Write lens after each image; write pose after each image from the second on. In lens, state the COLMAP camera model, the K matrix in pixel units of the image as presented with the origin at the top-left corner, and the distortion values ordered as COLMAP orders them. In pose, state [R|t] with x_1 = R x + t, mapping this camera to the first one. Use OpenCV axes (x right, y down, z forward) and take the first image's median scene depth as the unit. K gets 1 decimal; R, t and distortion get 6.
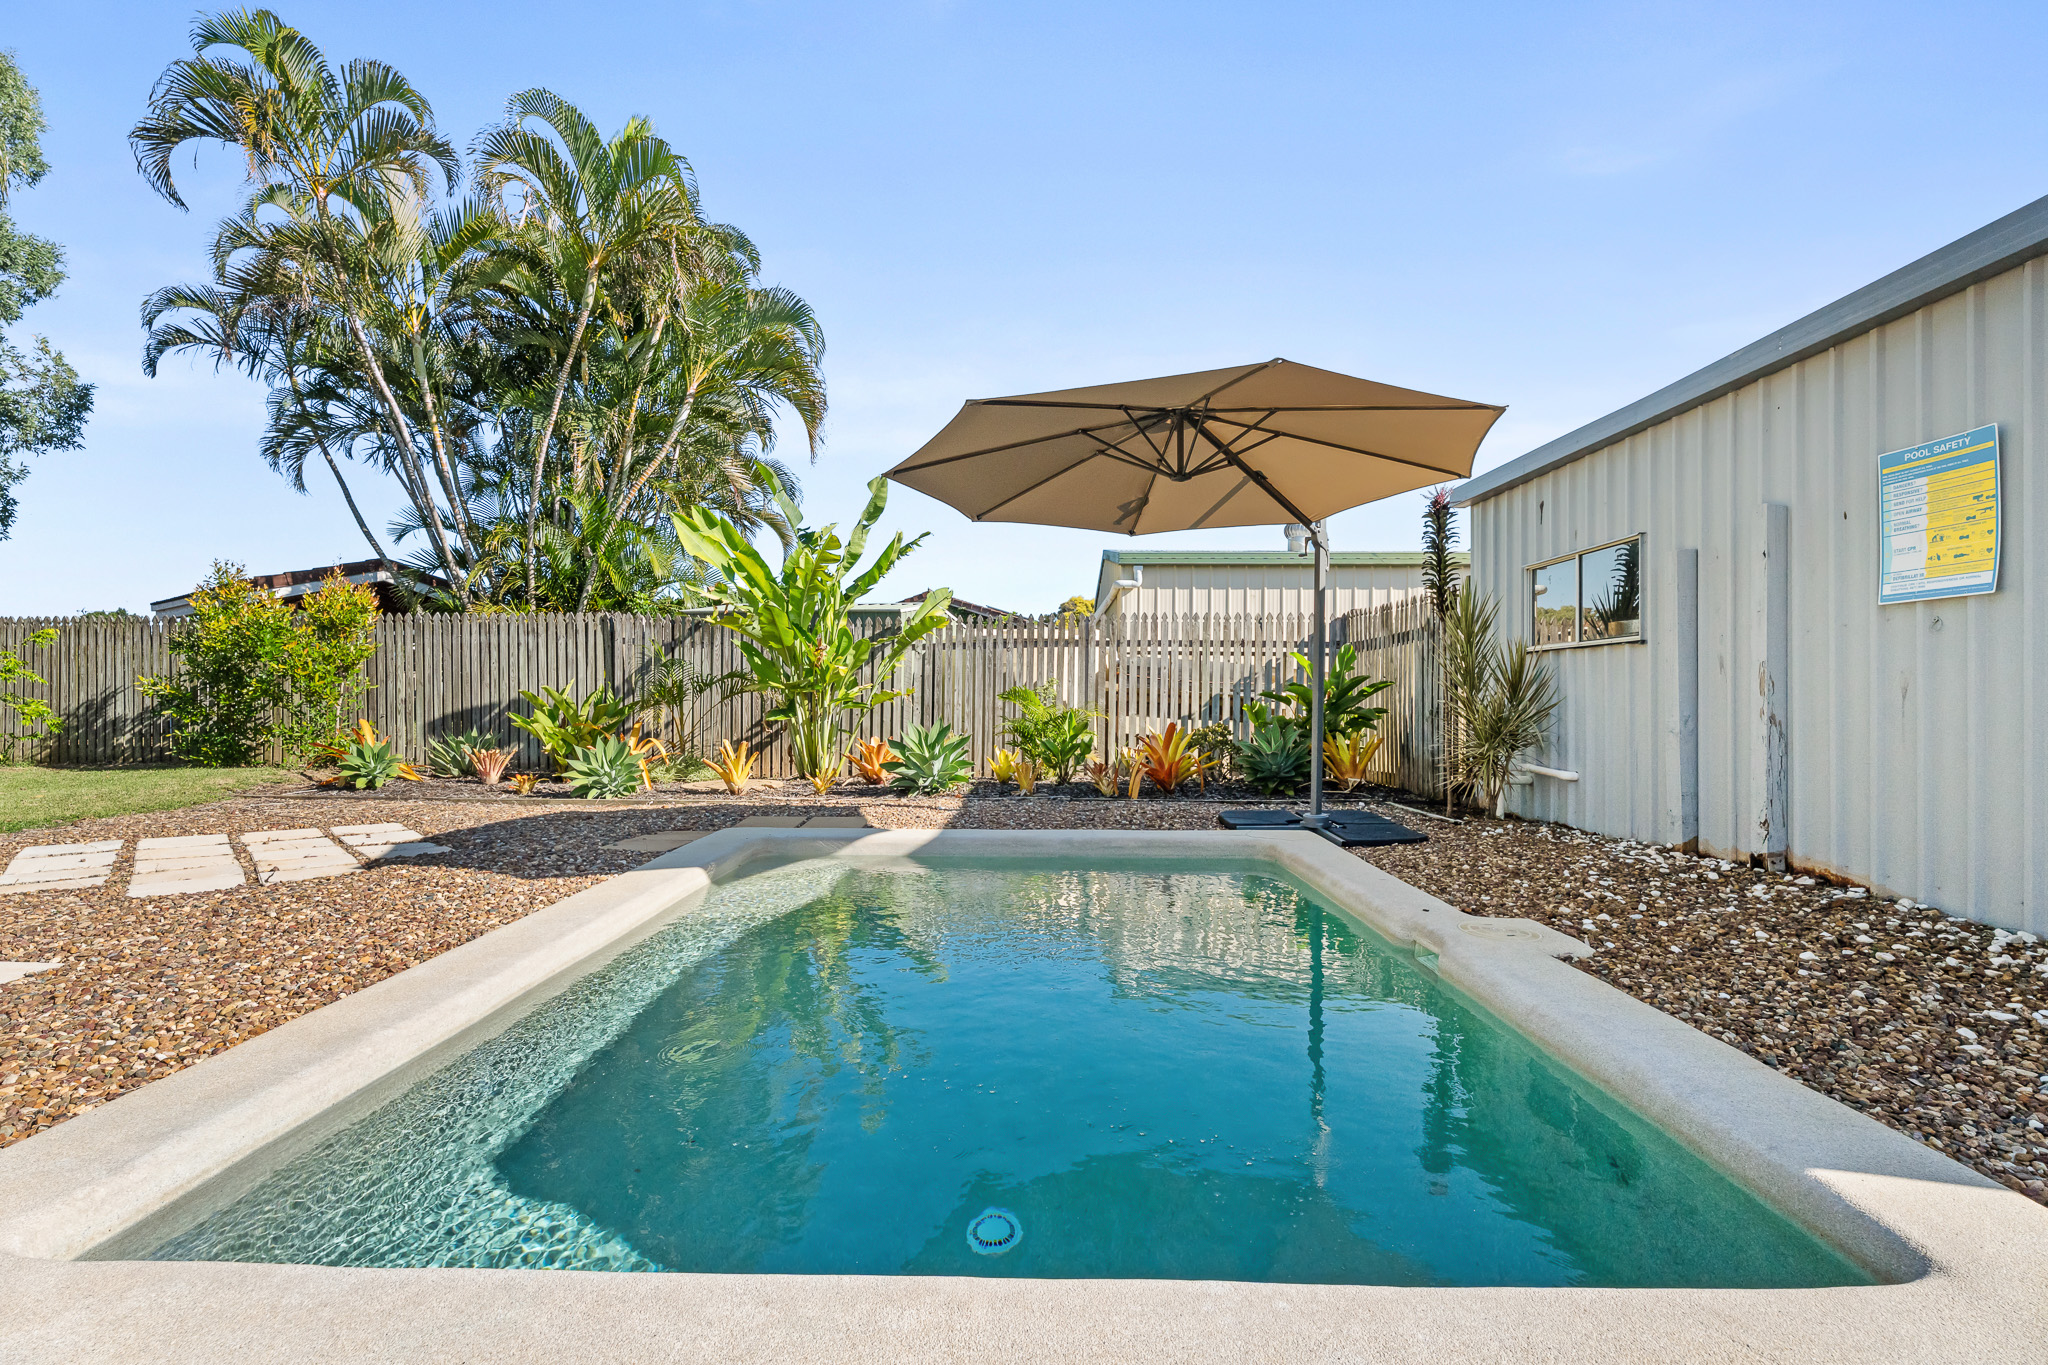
lens RADIAL K [[917.8, 0, 1016.1], [0, 917.8, 676.7], [0, 0, 1]] dist [0.000060, -0.000128]
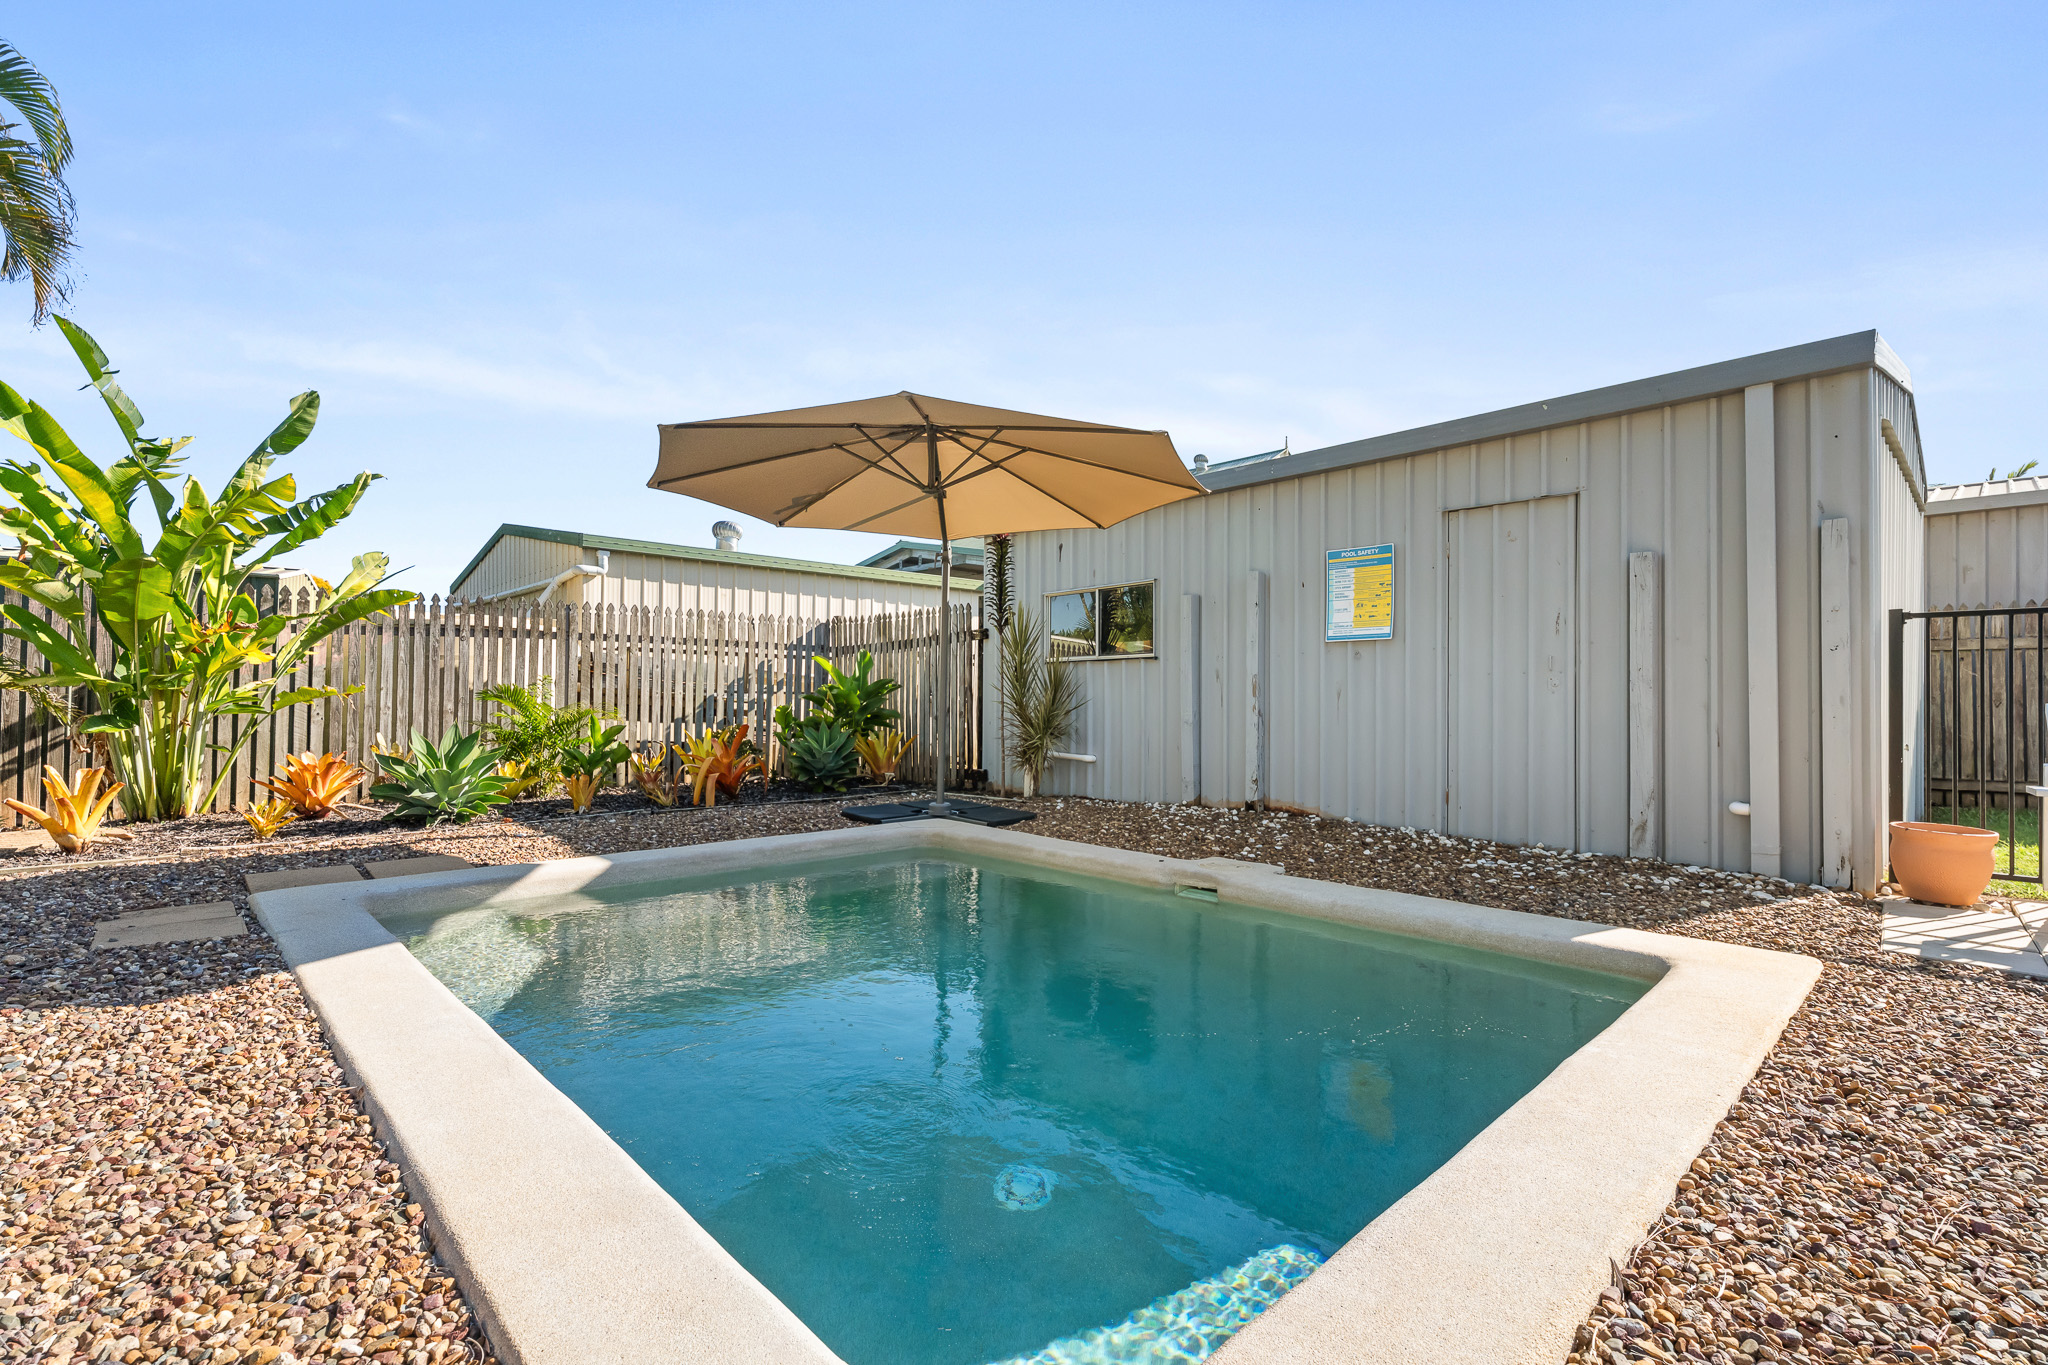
lens RADIAL K [[929.6, 0, 1025.9], [0, 929.6, 695.3], [0, 0, 1]] dist [-0.000003, -0.000225]
pose [[0.706155, 0.003176, 0.708051, -0.316475], [-0.016039, 0.999805, 0.011510, 0.003390], [-0.707876, -0.019484, 0.706068, 0.103449]]
